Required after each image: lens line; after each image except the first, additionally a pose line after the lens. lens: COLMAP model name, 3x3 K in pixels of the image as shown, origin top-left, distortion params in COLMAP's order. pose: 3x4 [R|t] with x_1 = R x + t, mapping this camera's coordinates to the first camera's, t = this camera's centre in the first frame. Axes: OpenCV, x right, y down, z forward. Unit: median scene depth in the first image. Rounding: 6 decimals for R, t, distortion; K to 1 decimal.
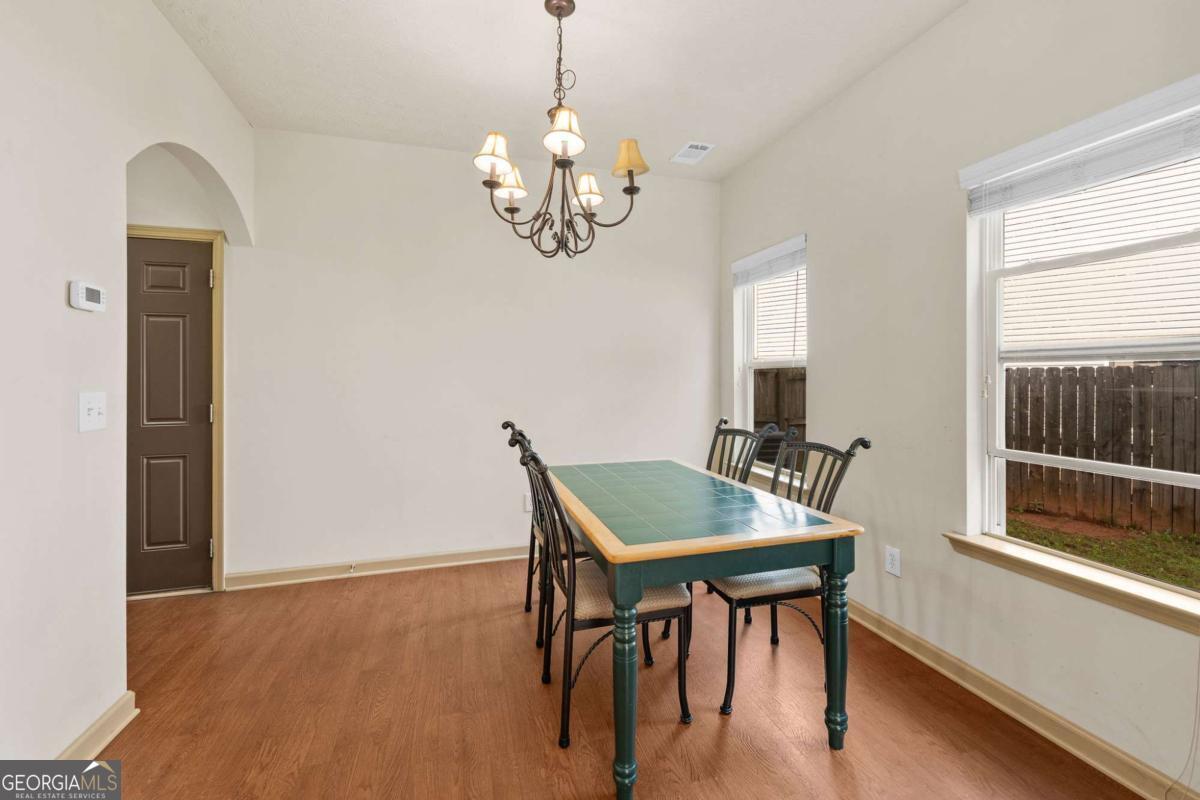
lens RADIAL K [[495.1, 0, 596.4], [0, 495.1, 376.6], [0, 0, 1]] dist [-0.001912, 0.000095]
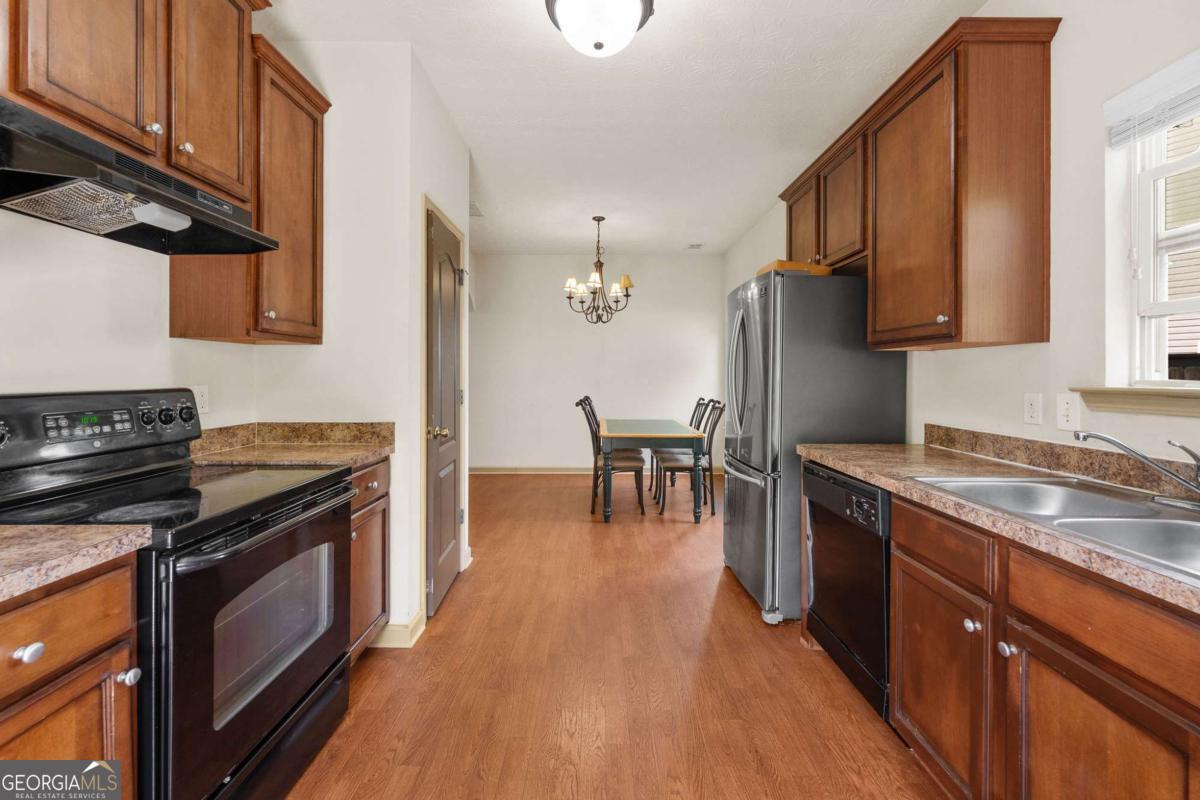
lens RADIAL K [[495.1, 0, 597.3], [0, 495.1, 373.9], [0, 0, 1]] dist [-0.001912, 0.000095]
pose [[0.960366, 0.000499, -0.278742, 0.583025], [-0.001248, 0.999996, -0.002508, 0.004291], [0.278740, 0.002756, 0.960363, -1.283456]]
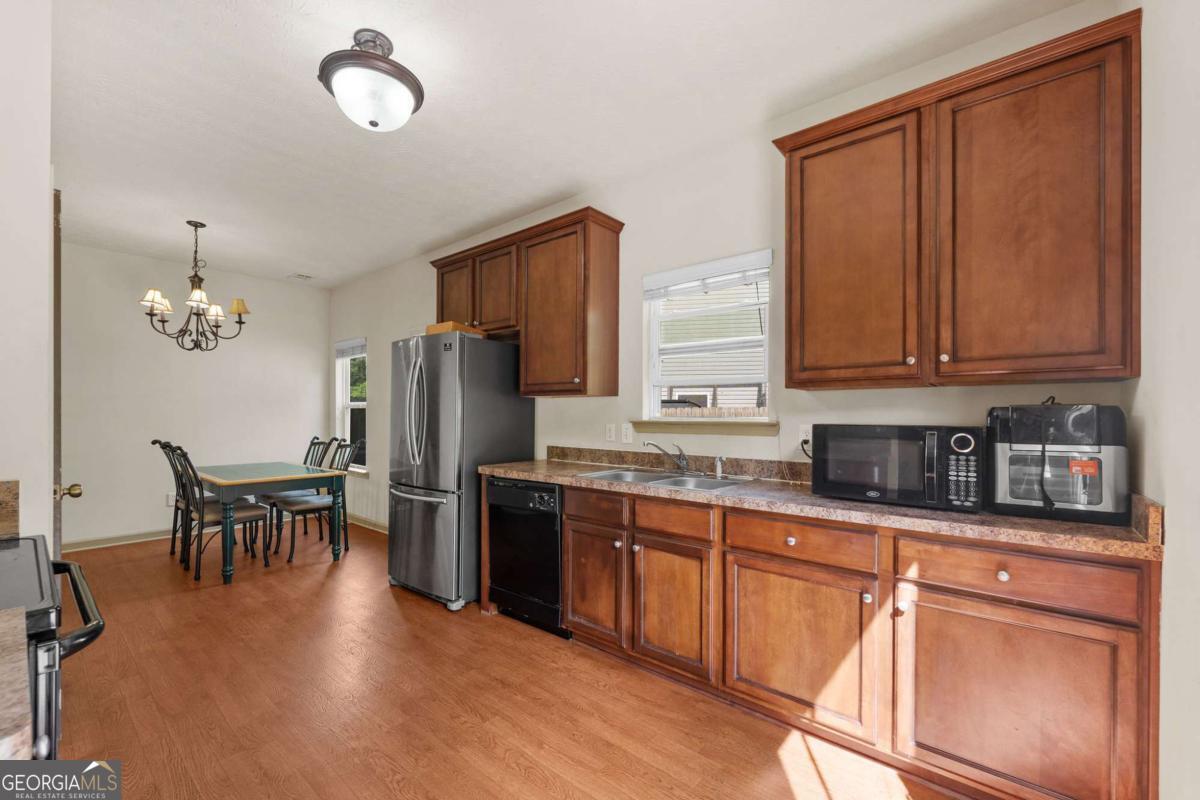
lens RADIAL K [[495.1, 0, 596.8], [0, 495.1, 414.0], [0, 0, 1]] dist [-0.001912, 0.000095]
pose [[0.830028, 0.001122, 0.557721, 0.152864], [-0.002056, 0.999997, 0.001048, 0.001495], [-0.557719, -0.002017, 0.830028, -1.520222]]
